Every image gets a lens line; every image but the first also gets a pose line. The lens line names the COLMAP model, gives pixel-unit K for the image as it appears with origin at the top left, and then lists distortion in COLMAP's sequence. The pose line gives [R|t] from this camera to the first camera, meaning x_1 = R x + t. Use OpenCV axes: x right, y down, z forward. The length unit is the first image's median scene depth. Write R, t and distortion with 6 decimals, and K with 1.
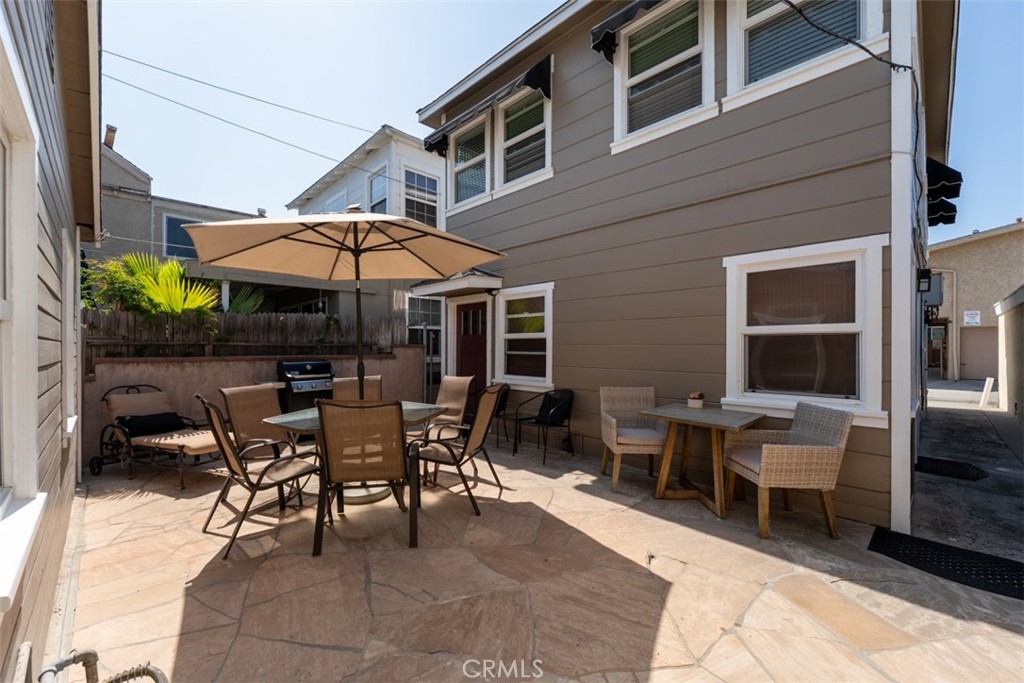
lens RADIAL K [[414.0, 0, 510.9], [0, 414.0, 334.0], [0, 0, 1]] dist [-0.001044, -0.000220]
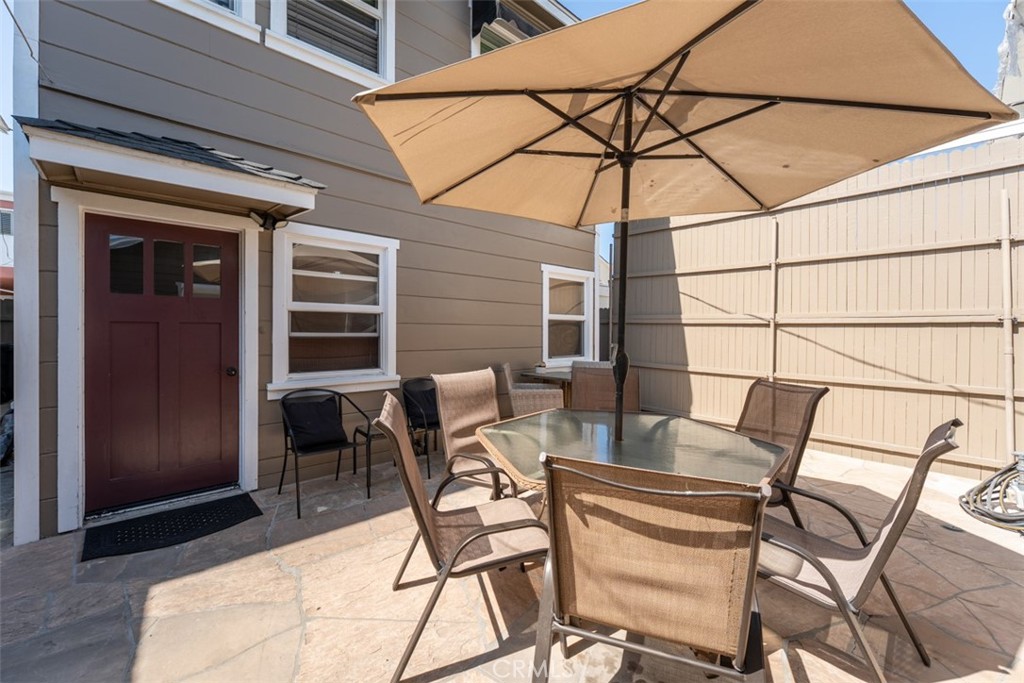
lens RADIAL K [[390.1, 0, 508.9], [0, 390.1, 329.7], [0, 0, 1]] dist [0.000049, 0.000033]
pose [[0.033115, -0.010017, 0.999401, -0.603349], [-0.038074, 0.999211, 0.011276, 0.023265], [-0.998726, -0.038425, 0.032707, 0.758951]]
